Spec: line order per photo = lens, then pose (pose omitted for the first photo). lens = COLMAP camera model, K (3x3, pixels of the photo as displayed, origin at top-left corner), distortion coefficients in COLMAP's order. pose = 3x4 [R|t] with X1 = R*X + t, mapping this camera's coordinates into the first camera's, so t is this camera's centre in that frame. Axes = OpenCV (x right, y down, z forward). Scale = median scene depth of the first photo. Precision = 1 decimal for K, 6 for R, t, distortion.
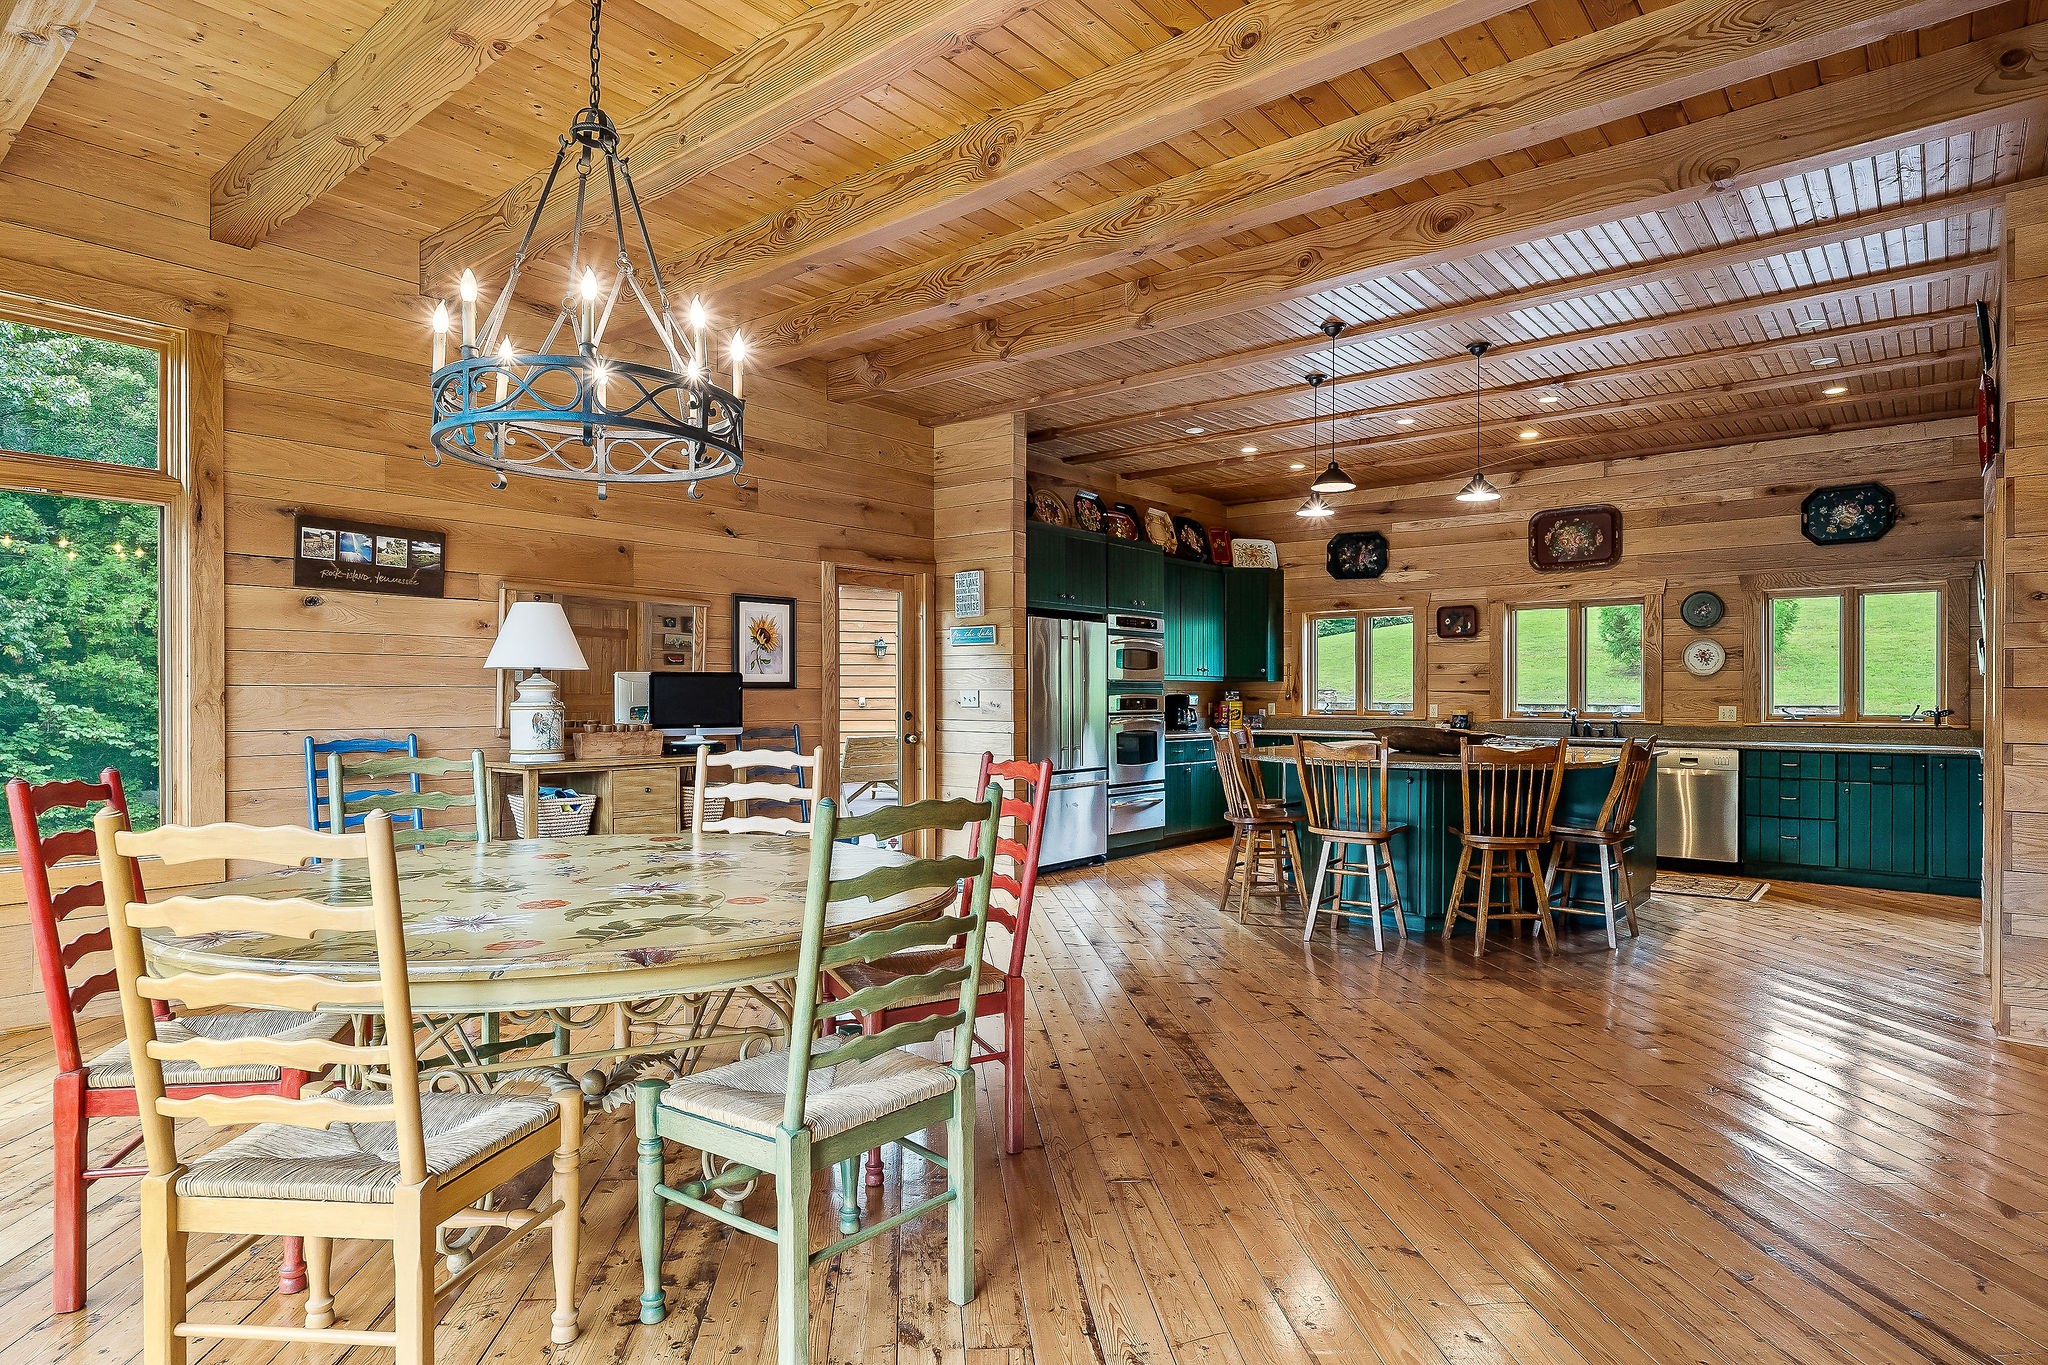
lens RADIAL K [[1144.4, 0, 1006.6], [0, 1144.4, 700.7], [0, 0, 1]] dist [-0.005341, 0.002374]
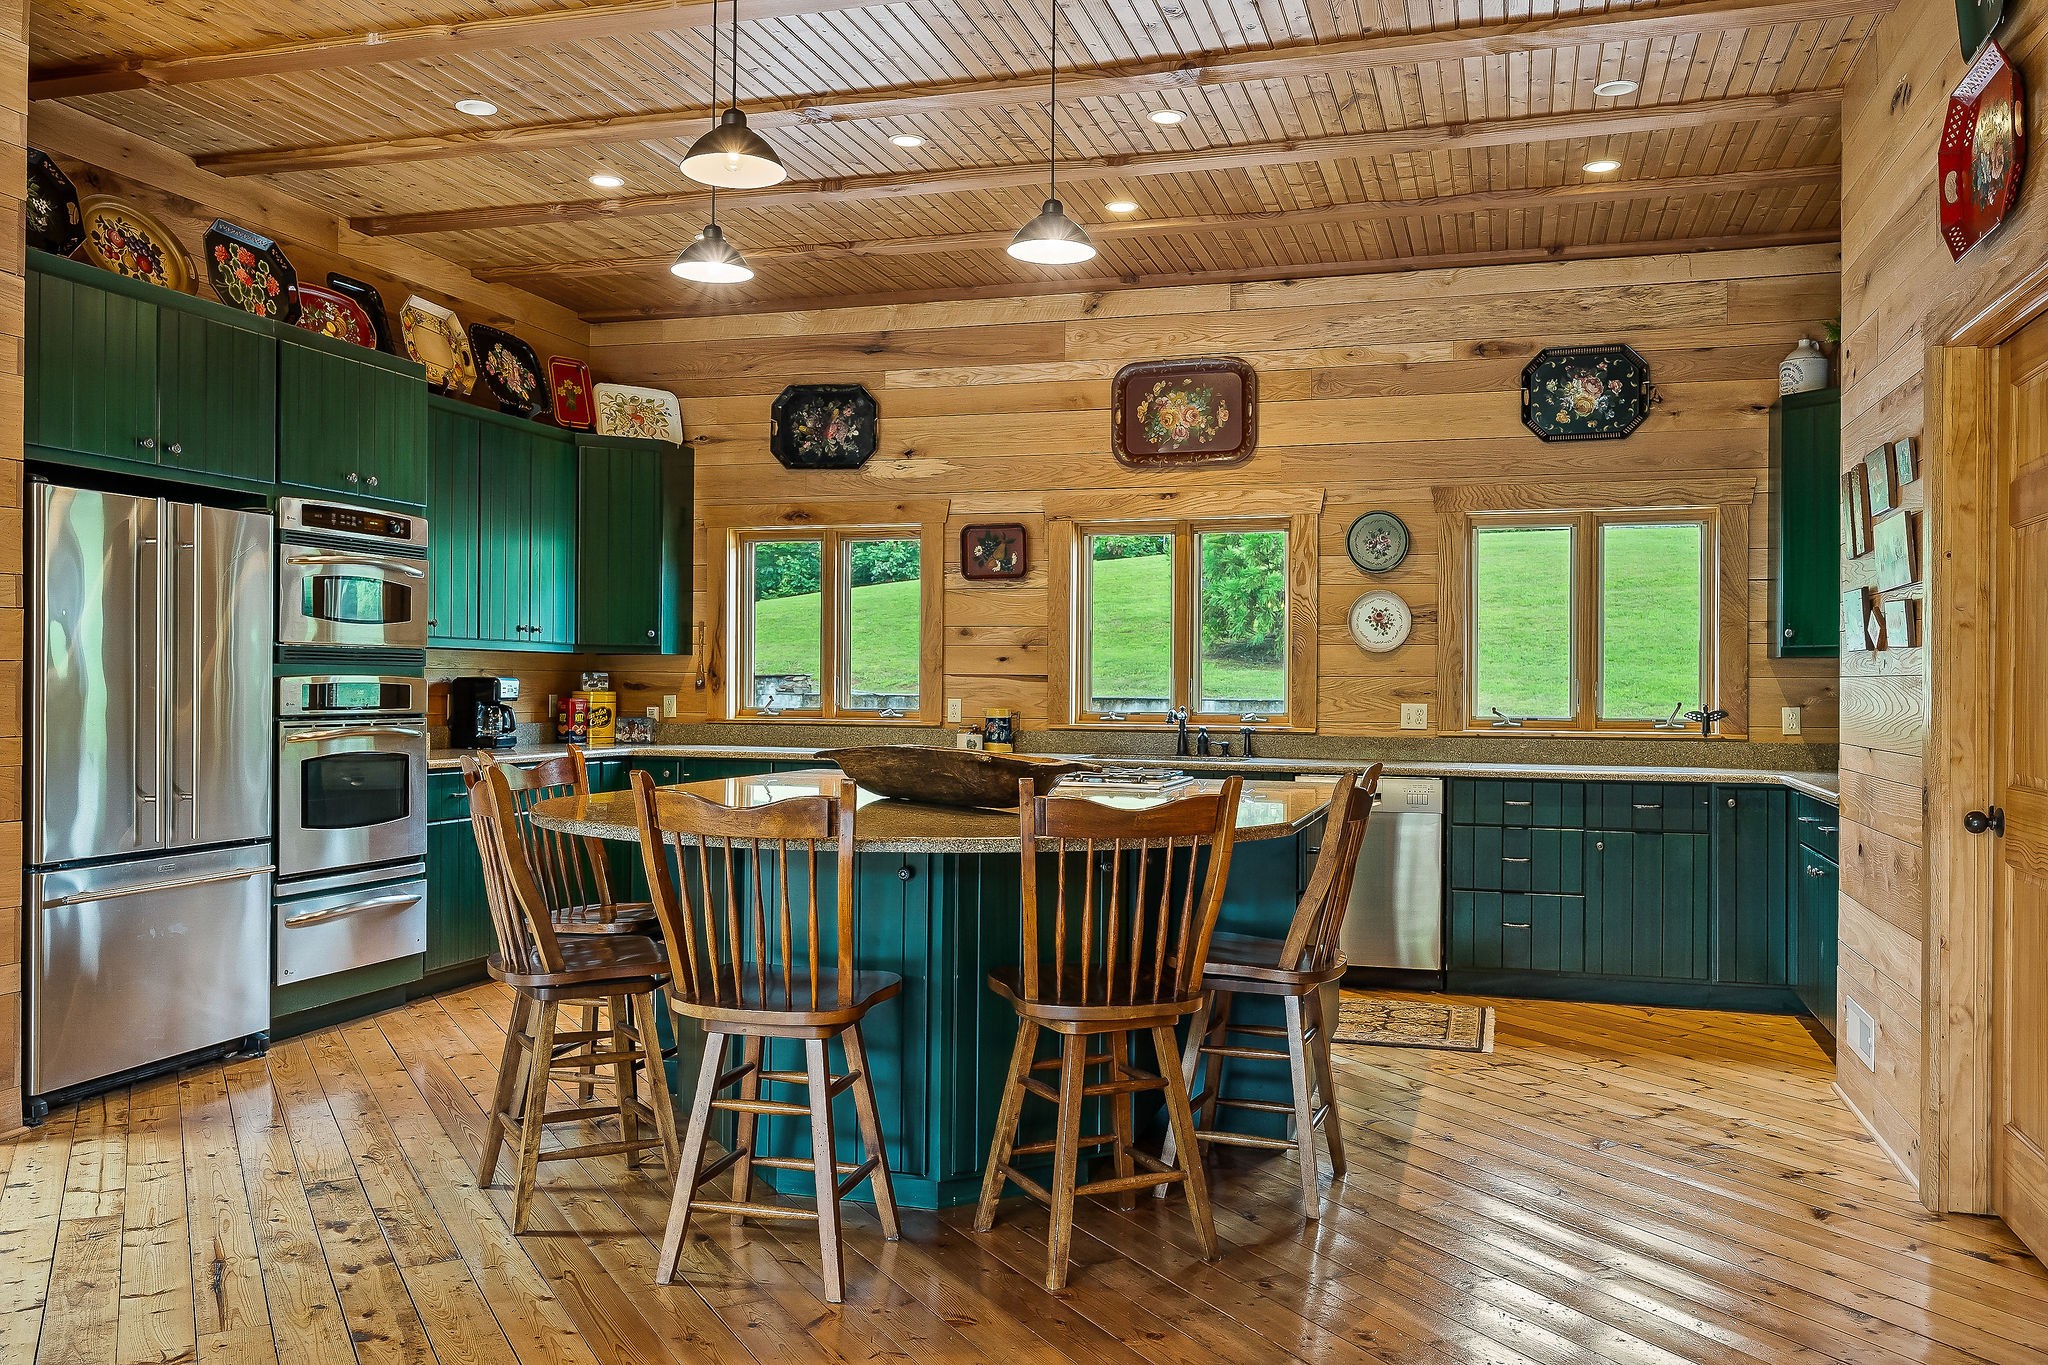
lens RADIAL K [[1699.3, 0, 1024.3], [0, 1699.3, 690.8], [0, 0, 1]] dist [0.007821, 0.001393]
pose [[0.920605, 0.005113, 0.390461, 0.097425], [-0.004969, 0.999987, -0.001378, 0.000298], [-0.390463, -0.000672, 0.920618, 0.268110]]
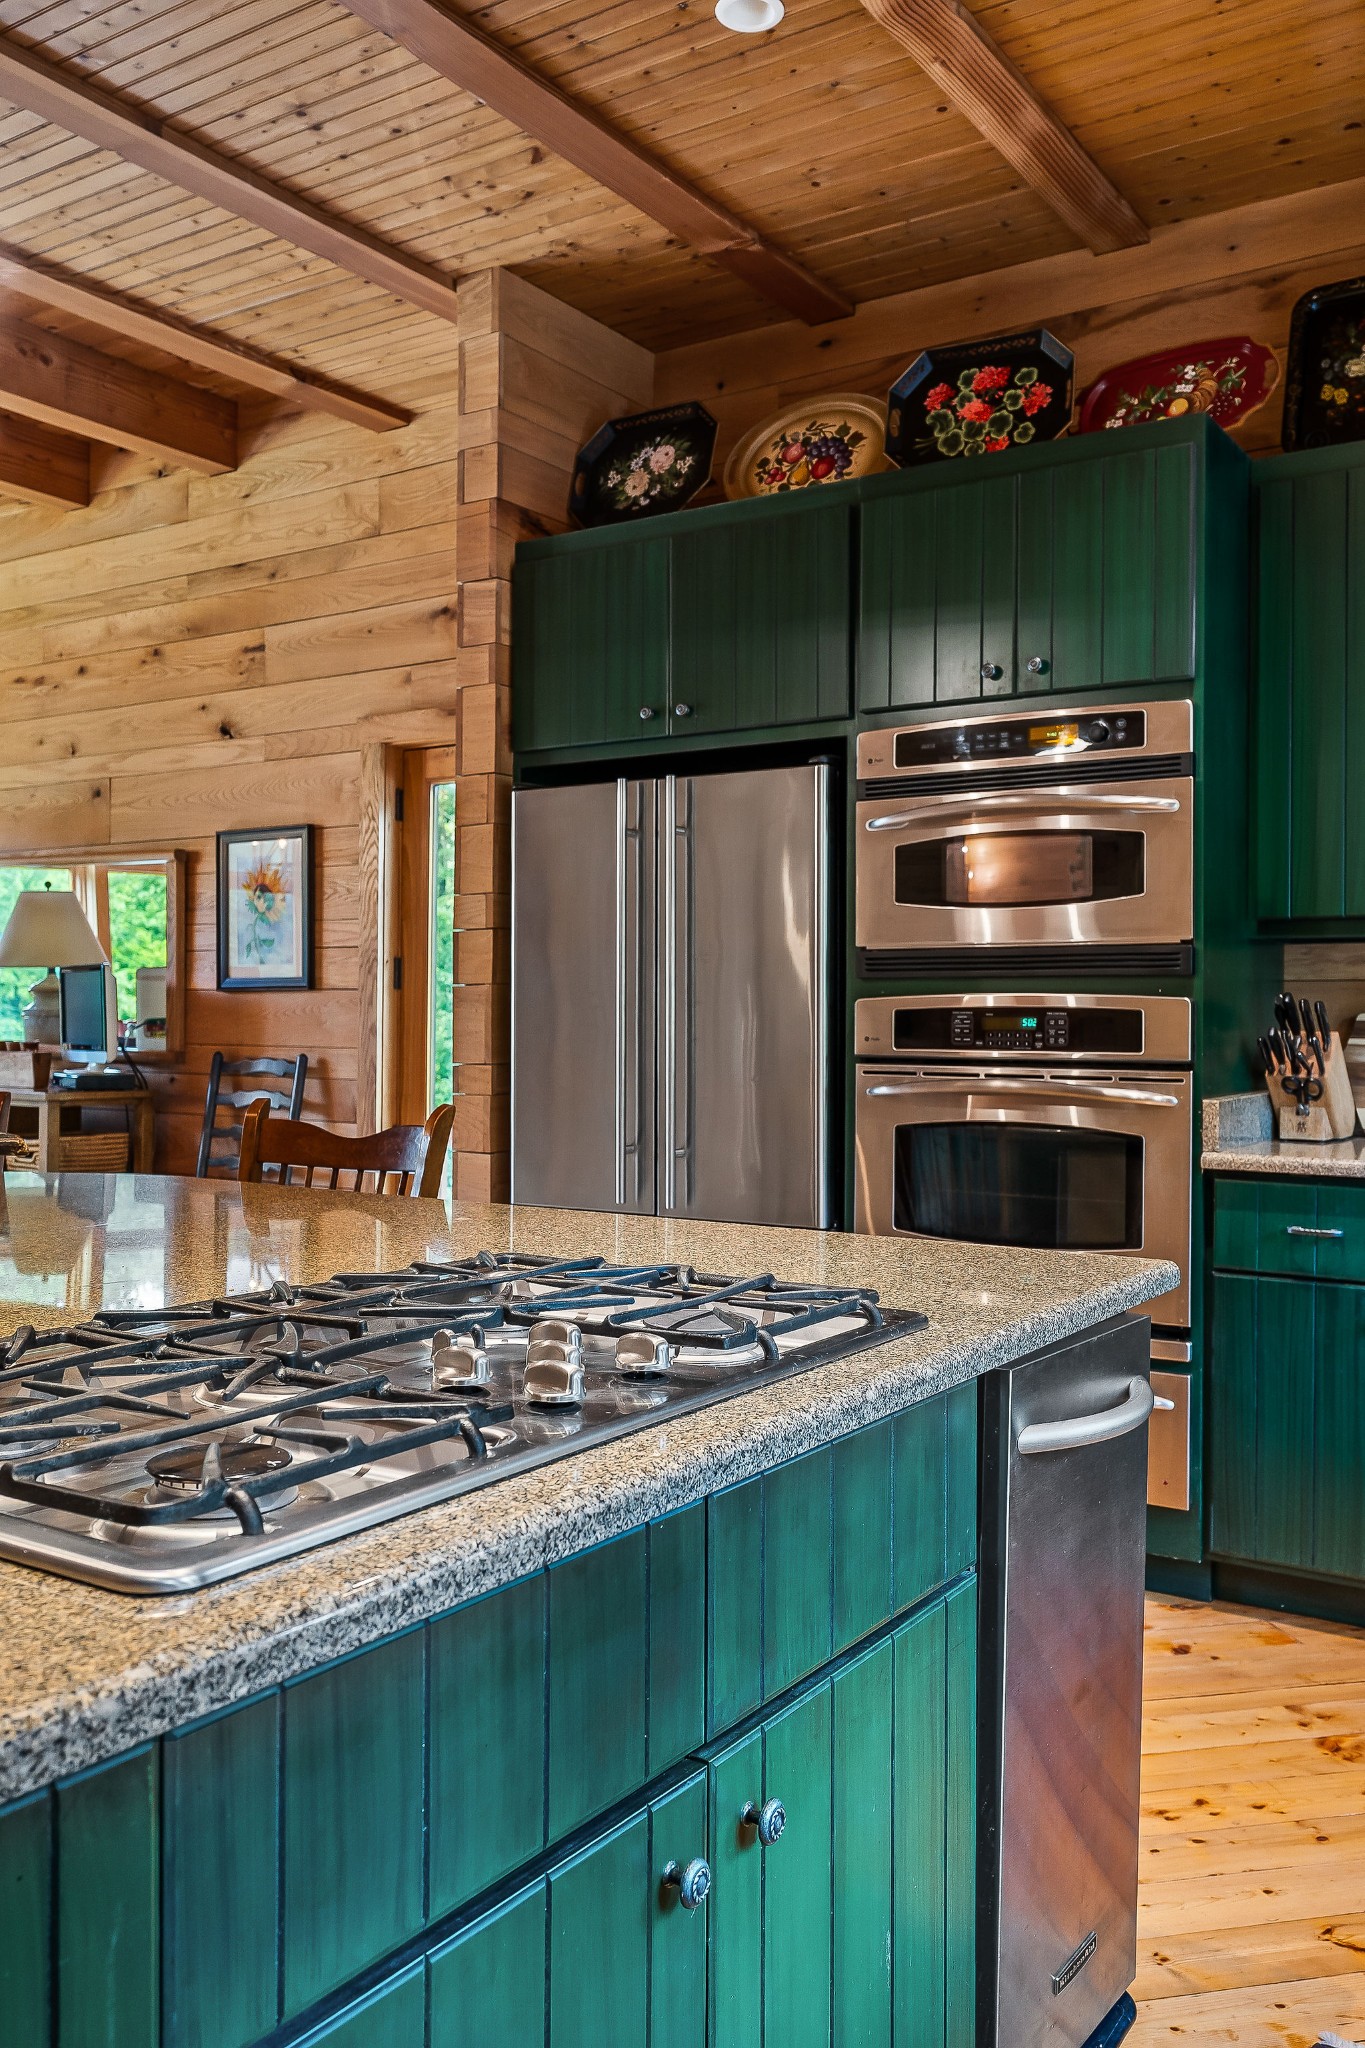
lens RADIAL K [[1699.3, 0, 684.3], [0, 1699.3, 1015.0], [0, 0, 1]] dist [0.007821, 0.001393]
pose [[0.113340, -0.000533, -0.993556, 0.536247], [-0.009903, 0.999950, -0.001666, 0.000941], [0.993507, 0.010028, 0.113329, 0.904641]]
